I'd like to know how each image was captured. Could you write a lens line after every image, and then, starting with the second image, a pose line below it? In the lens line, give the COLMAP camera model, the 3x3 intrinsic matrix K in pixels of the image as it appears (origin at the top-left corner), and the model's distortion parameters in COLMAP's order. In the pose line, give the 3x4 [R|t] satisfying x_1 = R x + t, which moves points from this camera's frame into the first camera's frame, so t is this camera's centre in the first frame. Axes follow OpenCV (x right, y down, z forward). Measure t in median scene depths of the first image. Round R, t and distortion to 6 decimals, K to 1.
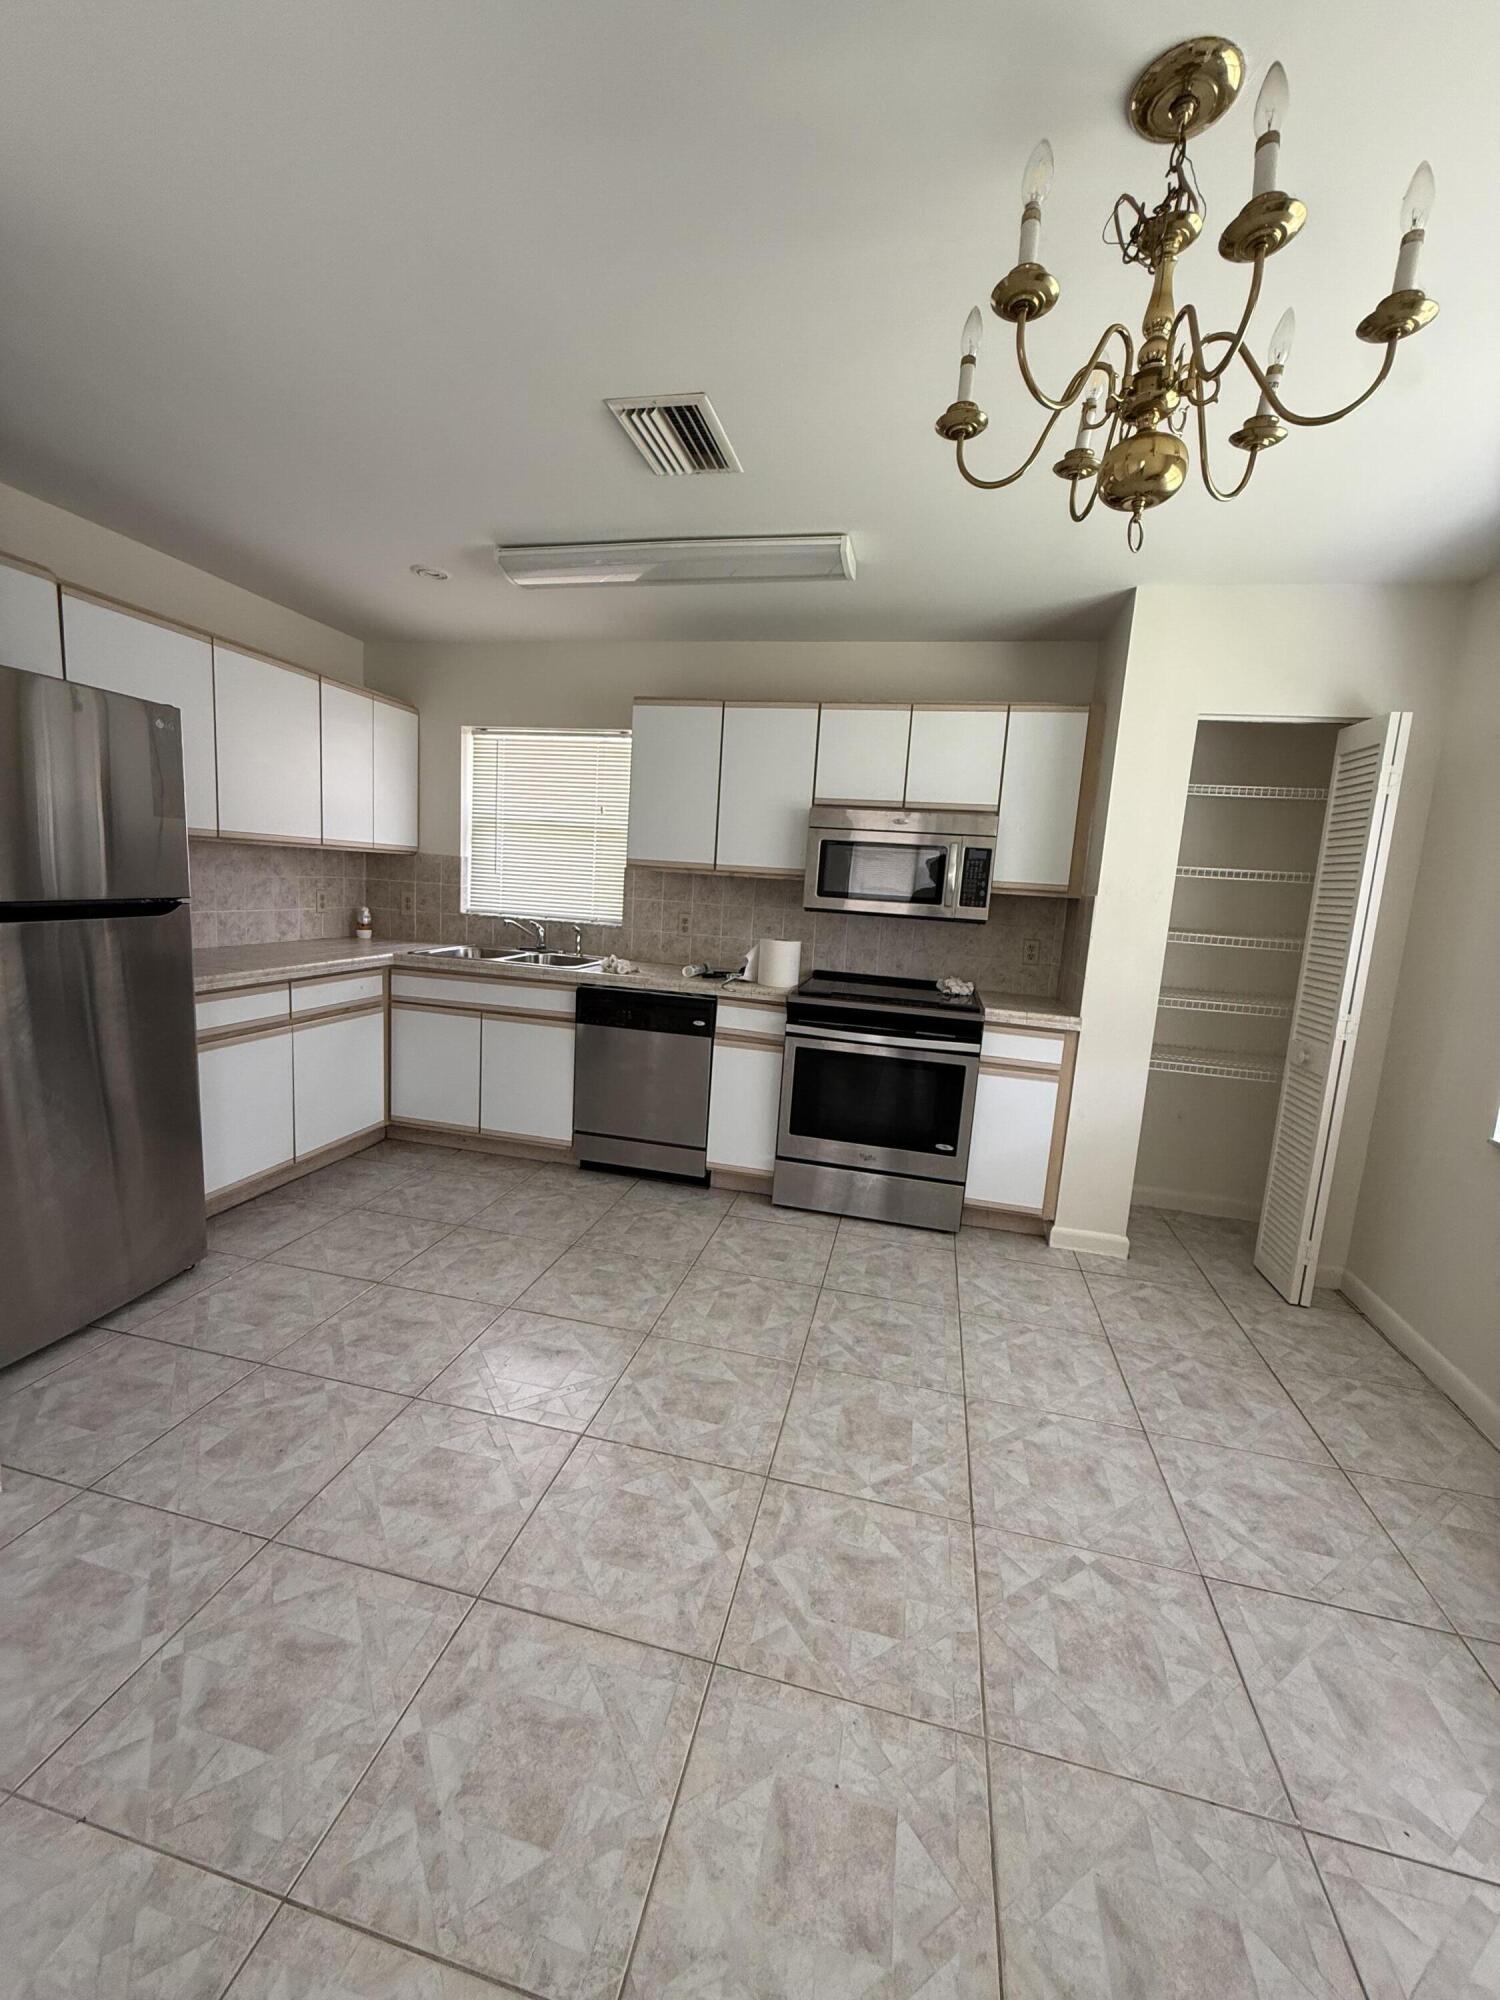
lens RADIAL K [[802.2, 0, 749.2], [0, 802.2, 998.0], [0, 0, 1]] dist [0.000720, -0.000120]
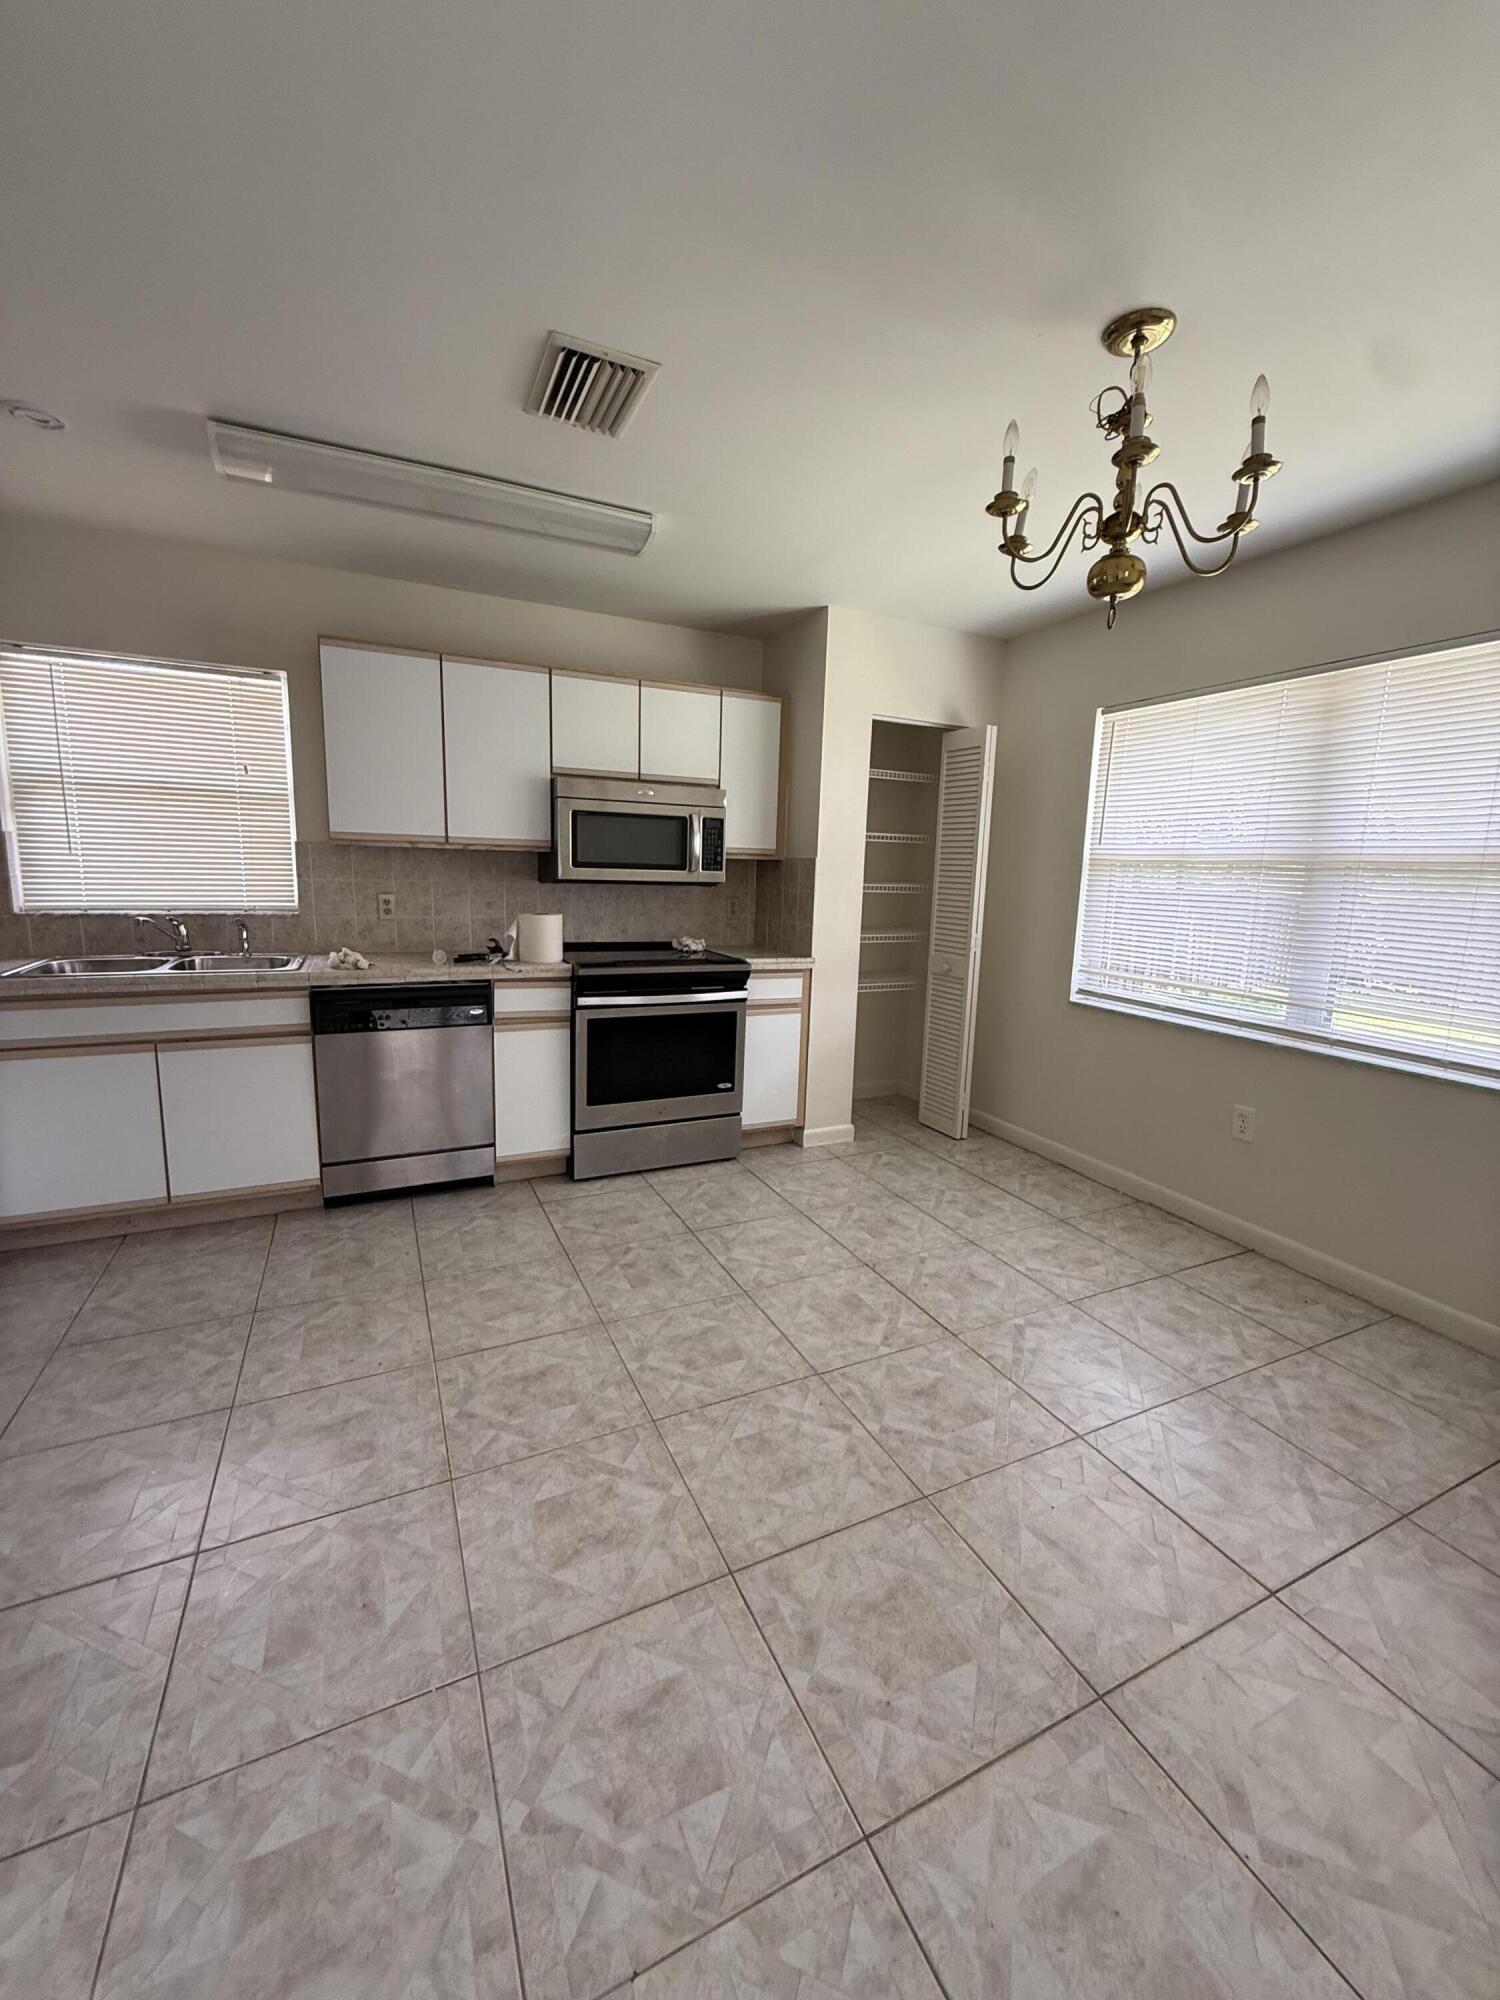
lens RADIAL K [[802.2, 0, 751.2], [0, 802.2, 999.8], [0, 0, 1]] dist [0.000720, -0.000120]
pose [[0.780671, -0.143347, 0.608280, -0.448582], [0.112114, 0.989671, 0.089339, -0.034454], [-0.614804, -0.001548, 0.788679, 0.096202]]
